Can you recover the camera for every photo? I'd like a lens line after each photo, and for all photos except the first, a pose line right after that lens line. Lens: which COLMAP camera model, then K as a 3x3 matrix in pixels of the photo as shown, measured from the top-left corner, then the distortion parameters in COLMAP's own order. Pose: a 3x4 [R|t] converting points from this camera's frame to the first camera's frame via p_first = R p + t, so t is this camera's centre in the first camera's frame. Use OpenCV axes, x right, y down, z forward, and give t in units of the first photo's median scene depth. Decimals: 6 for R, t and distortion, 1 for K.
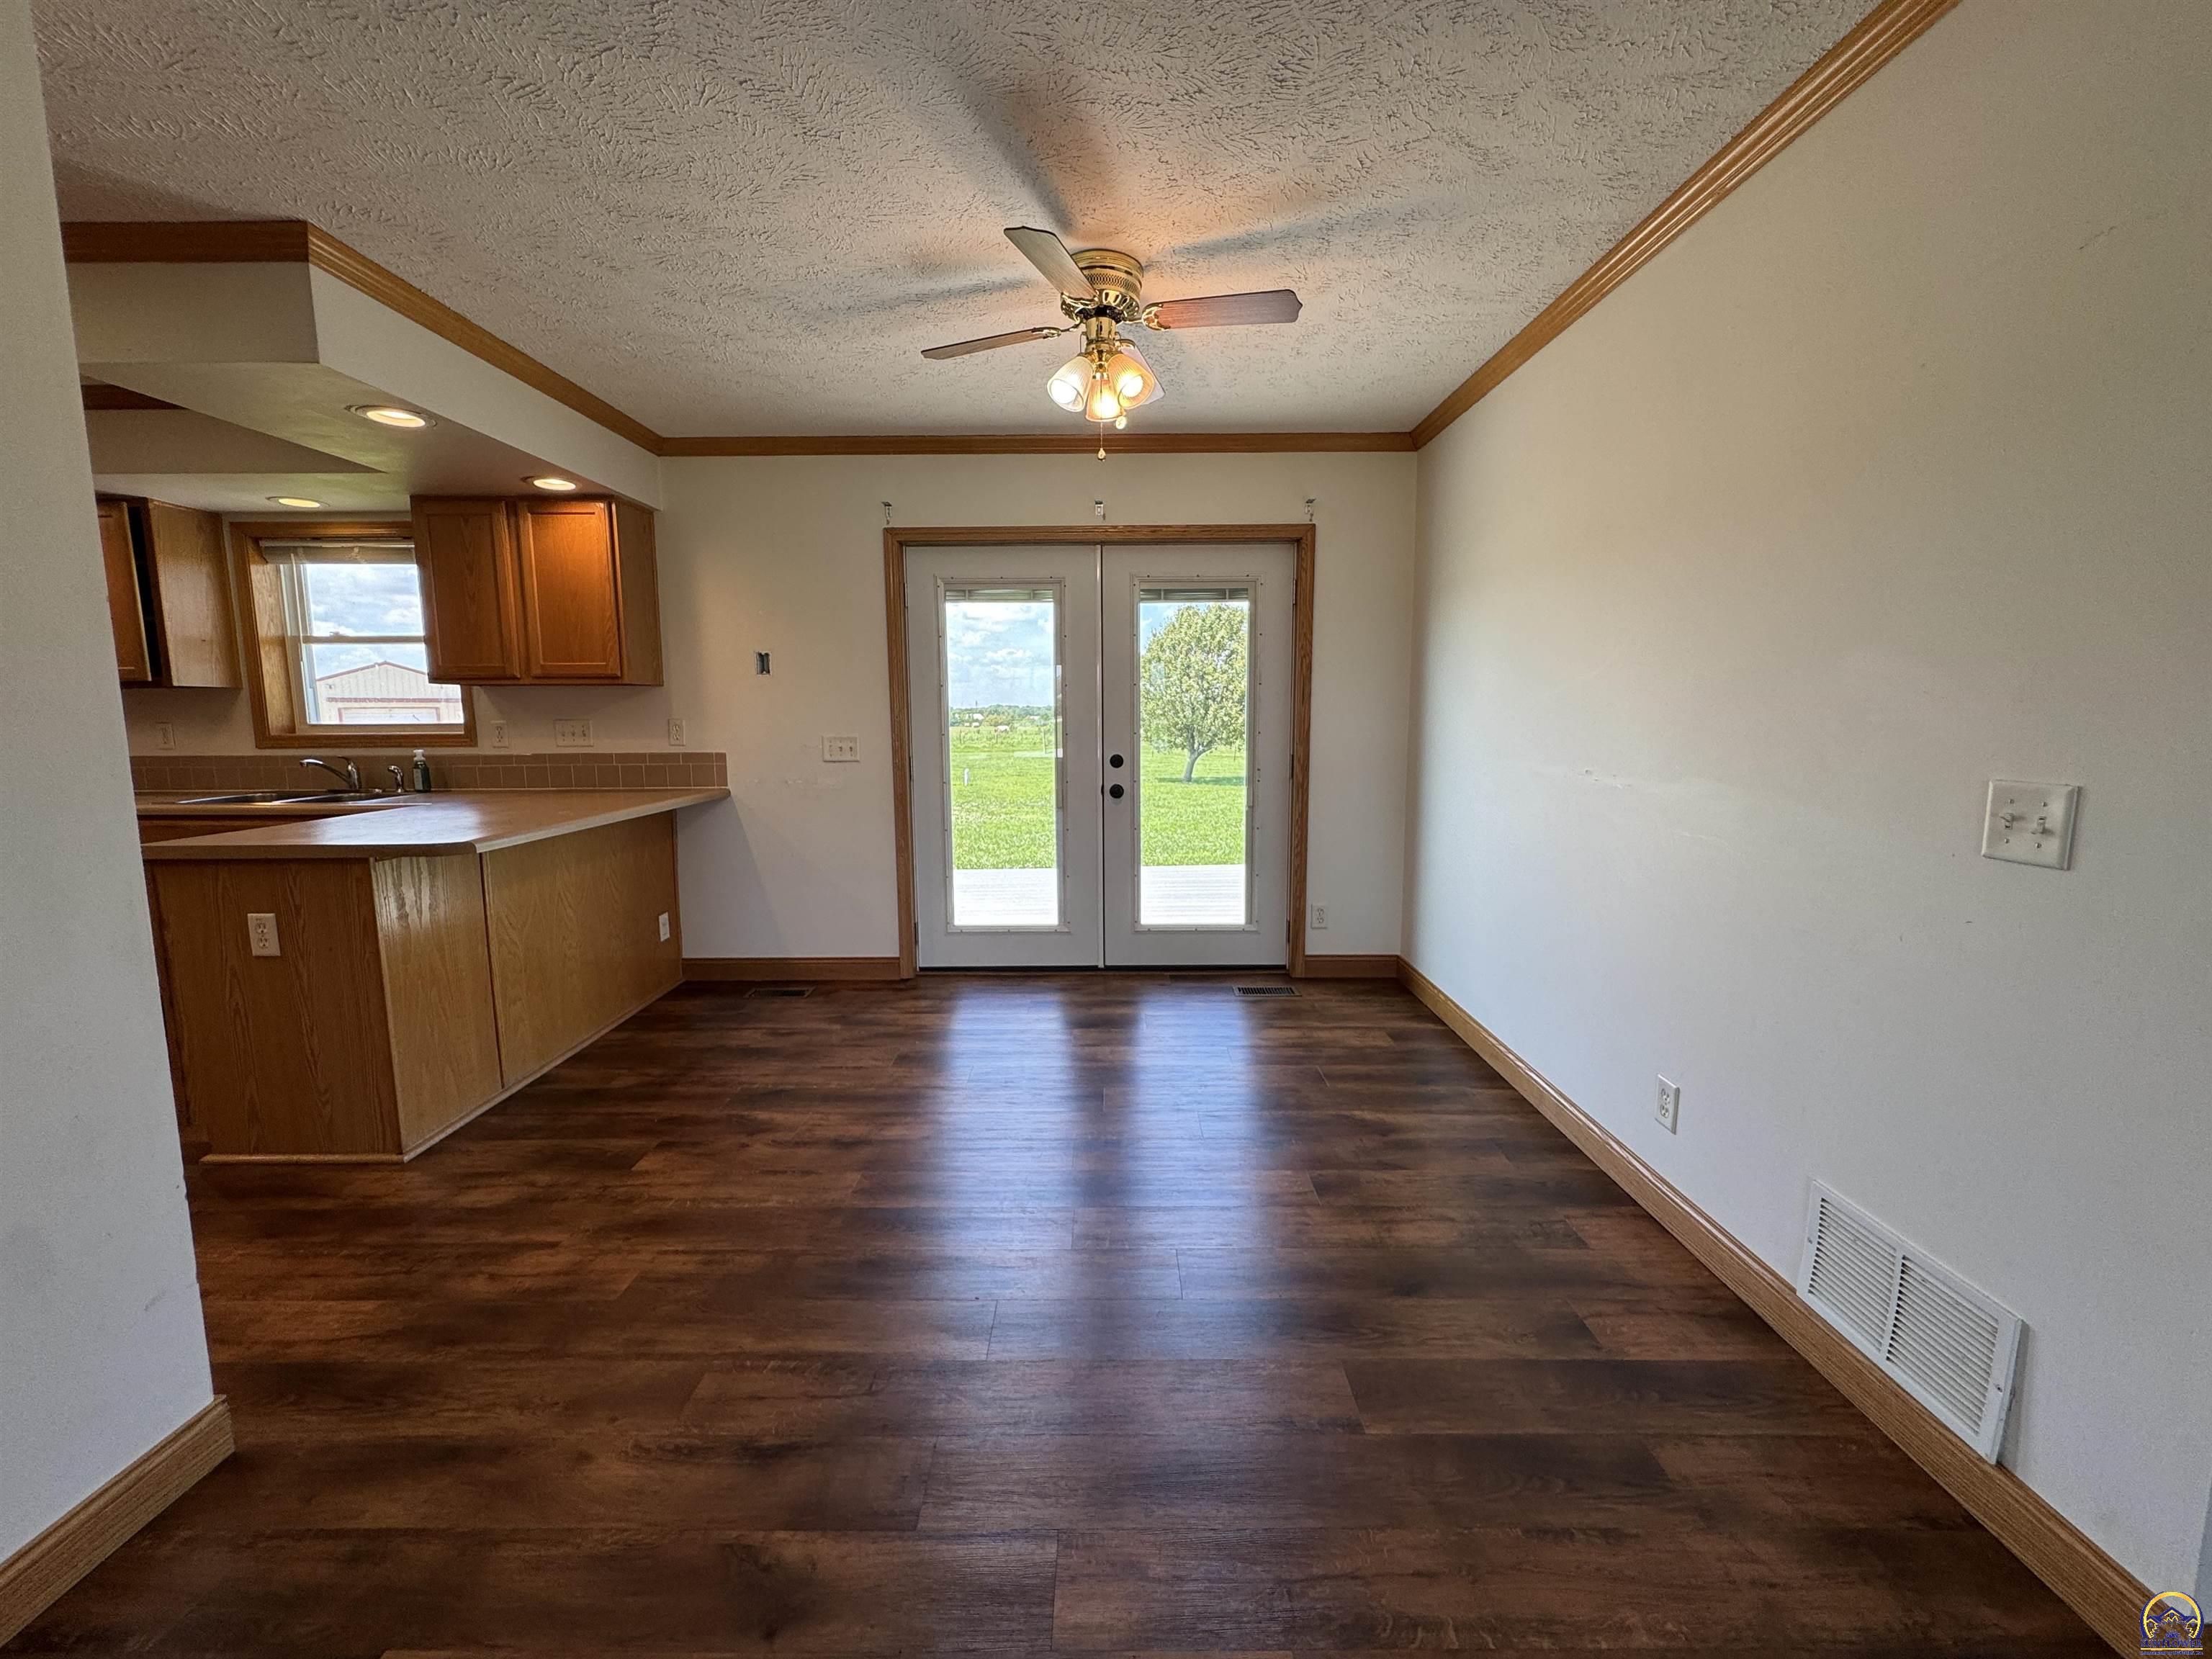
lens RADIAL K [[886.9, 0, 1104.9], [0, 886.9, 824.9], [0, 0, 1]] dist [-0.002235, 0.000723]
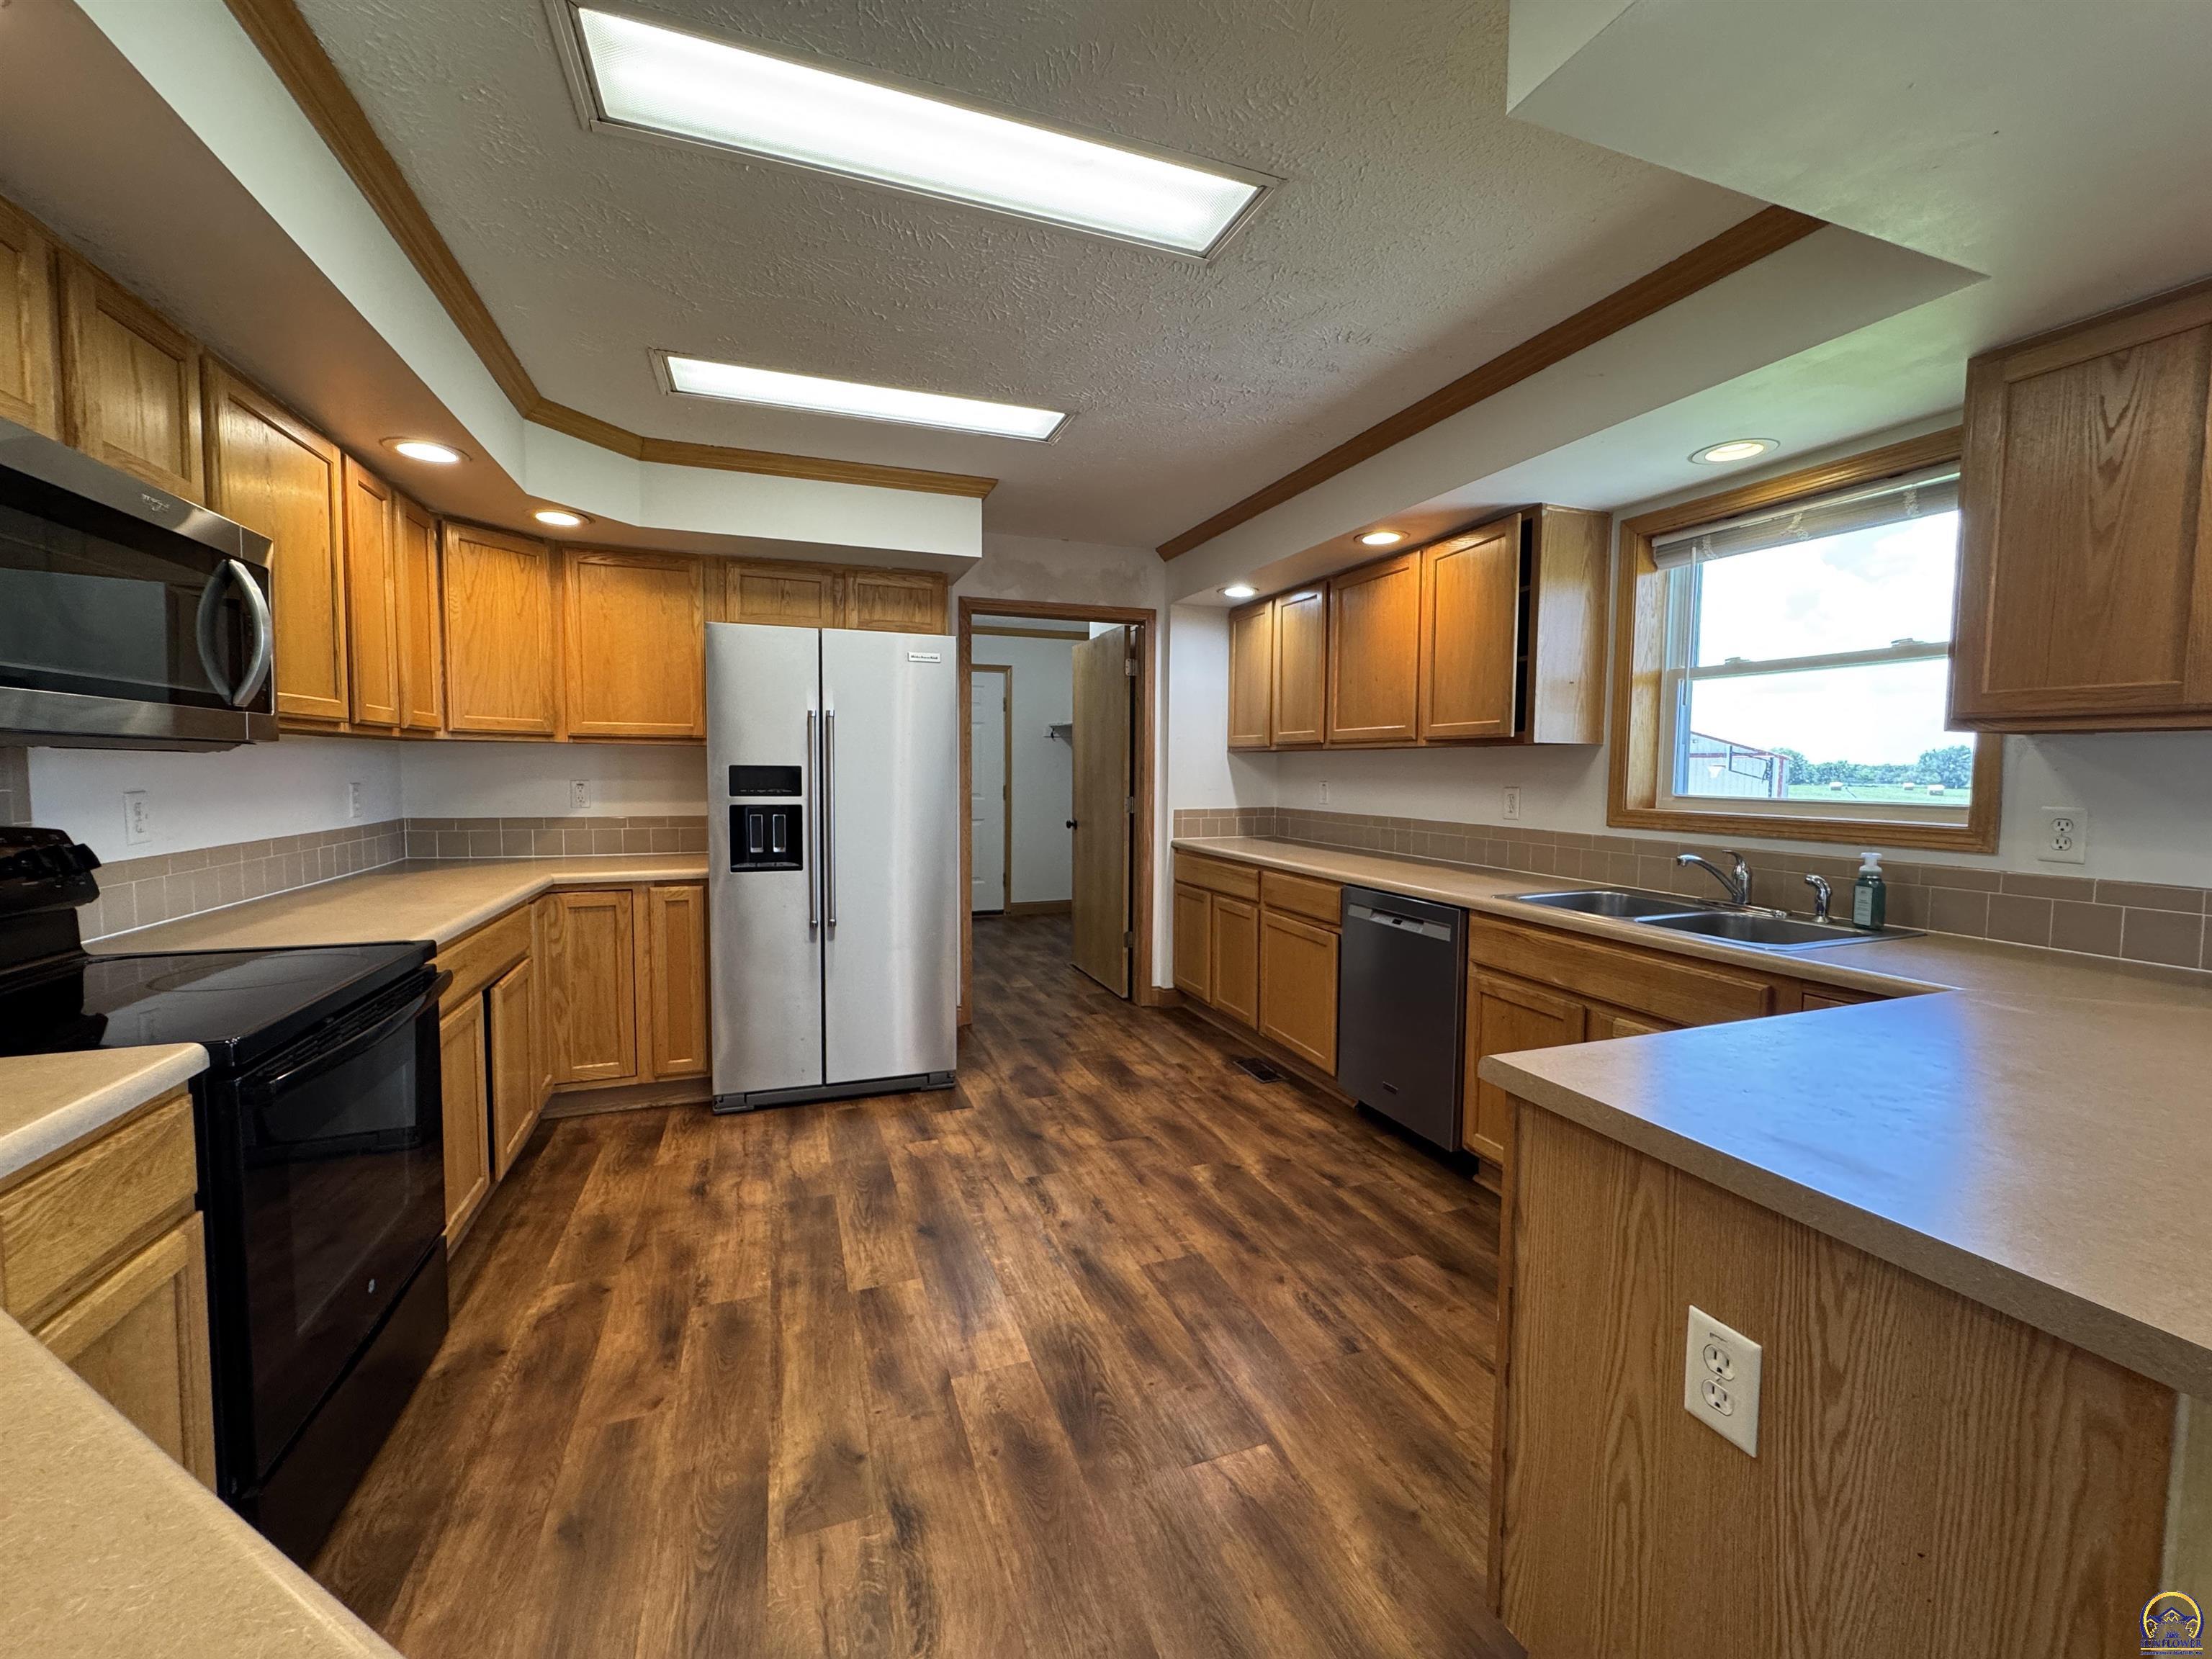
lens RADIAL K [[886.9, 0, 1101.2], [0, 886.9, 814.8], [0, 0, 1]] dist [-0.002235, 0.000723]
pose [[0.349796, 0.060784, -0.934852, -0.430972], [-0.128413, 0.991585, 0.016424, -0.055491], [0.927983, 0.114302, 0.354658, 0.361153]]
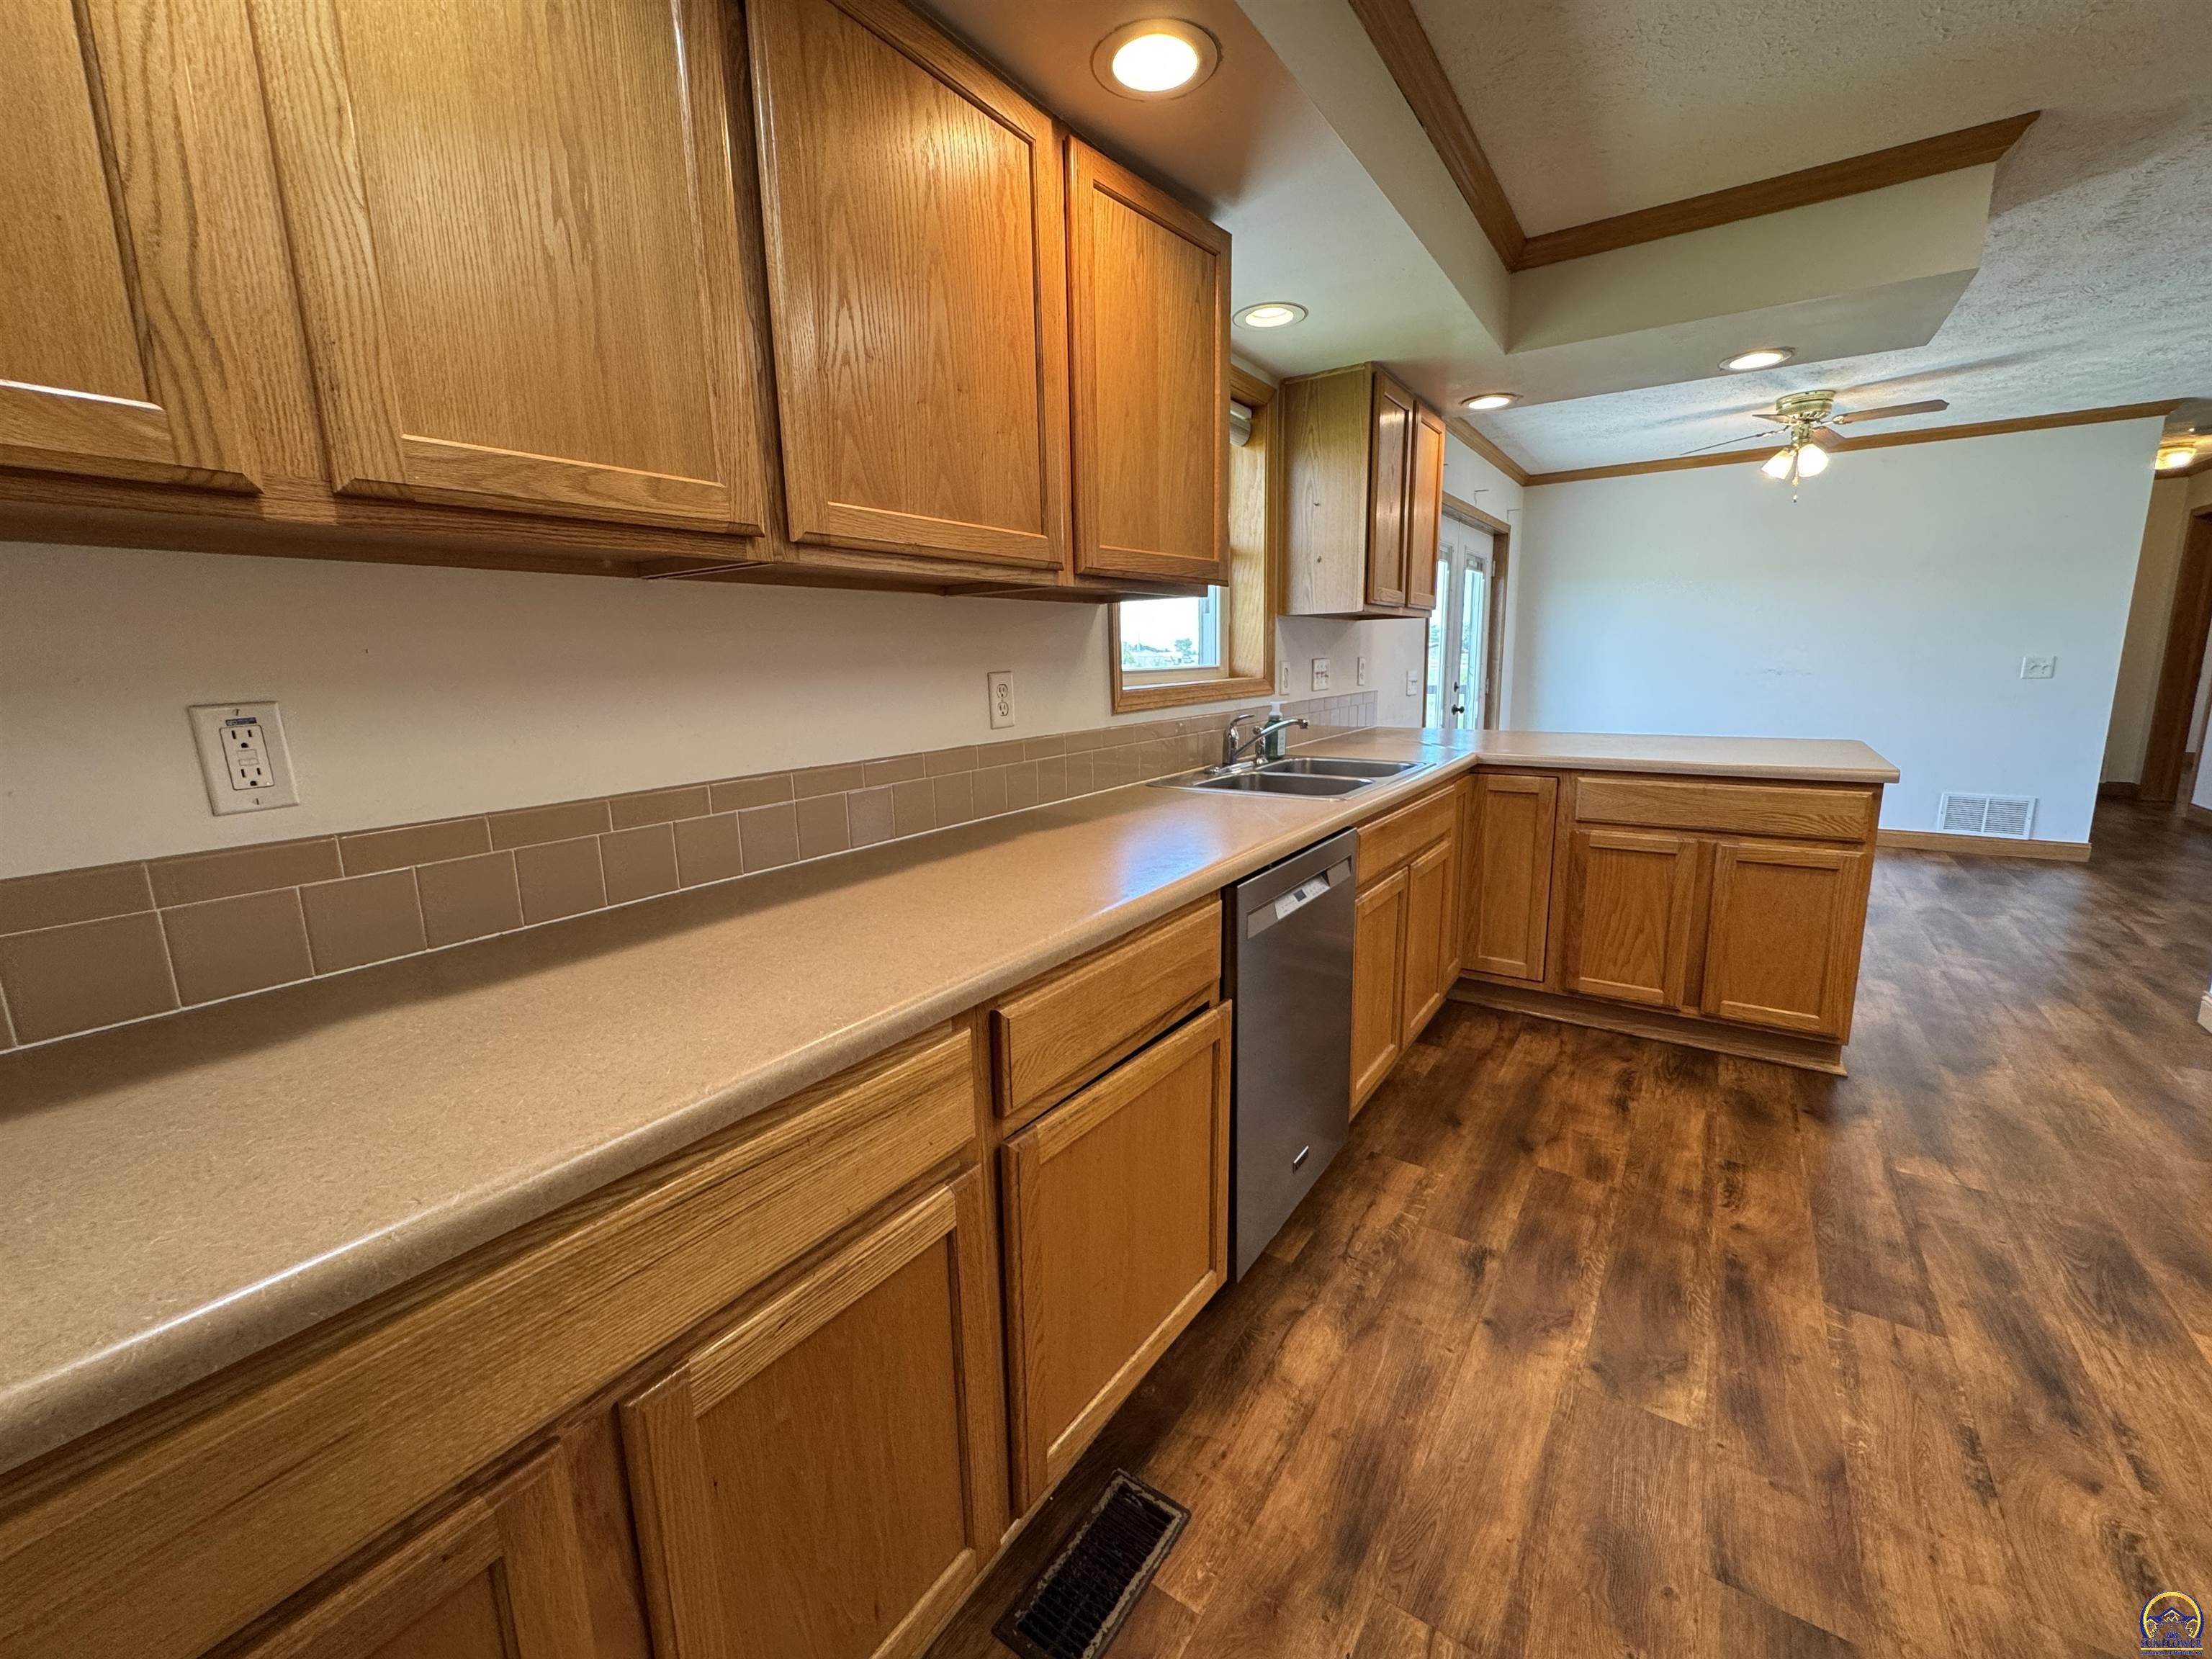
lens RADIAL K [[886.9, 0, 1108.1], [0, 886.9, 824.5], [0, 0, 1]] dist [-0.002235, 0.000723]
pose [[0.562703, -0.159950, 0.811037, -1.460685], [0.124696, 0.986300, 0.108000, -0.080779], [-0.817201, 0.040361, 0.574938, 0.697918]]
